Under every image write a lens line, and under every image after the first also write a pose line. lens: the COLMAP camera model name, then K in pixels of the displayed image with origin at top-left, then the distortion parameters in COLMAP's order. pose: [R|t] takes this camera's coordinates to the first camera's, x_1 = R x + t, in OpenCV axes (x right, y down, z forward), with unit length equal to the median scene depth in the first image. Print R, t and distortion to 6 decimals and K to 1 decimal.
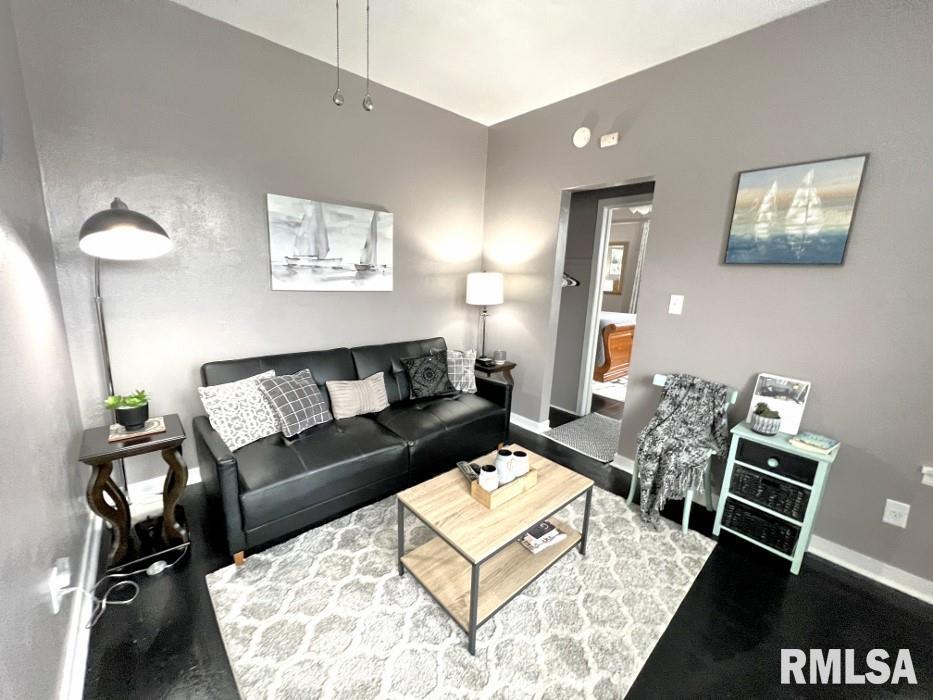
lens RADIAL K [[372.7, 0, 467.0], [0, 372.7, 348.1], [0, 0, 1]] dist [-0.000579, 0.000120]
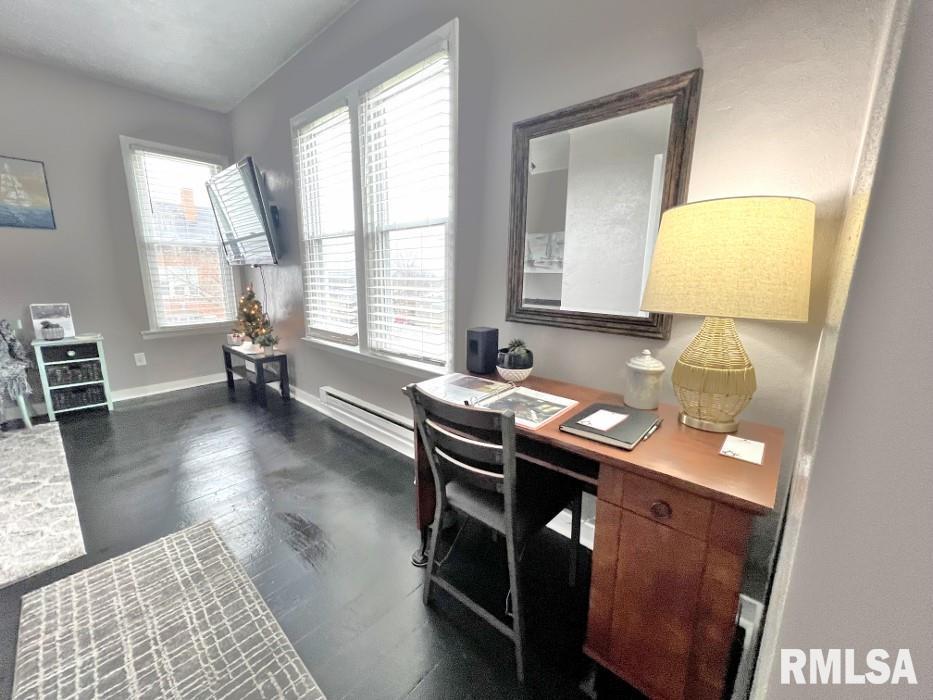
lens RADIAL K [[374.1, 0, 461.7], [0, 374.1, 348.1], [0, 0, 1]] dist [0.000659, 0.000242]
pose [[-0.102049, -0.240536, 0.965261, -0.851756], [0.185305, 0.948746, 0.256012, 0.175585], [-0.977368, 0.204994, -0.052246, -0.531531]]
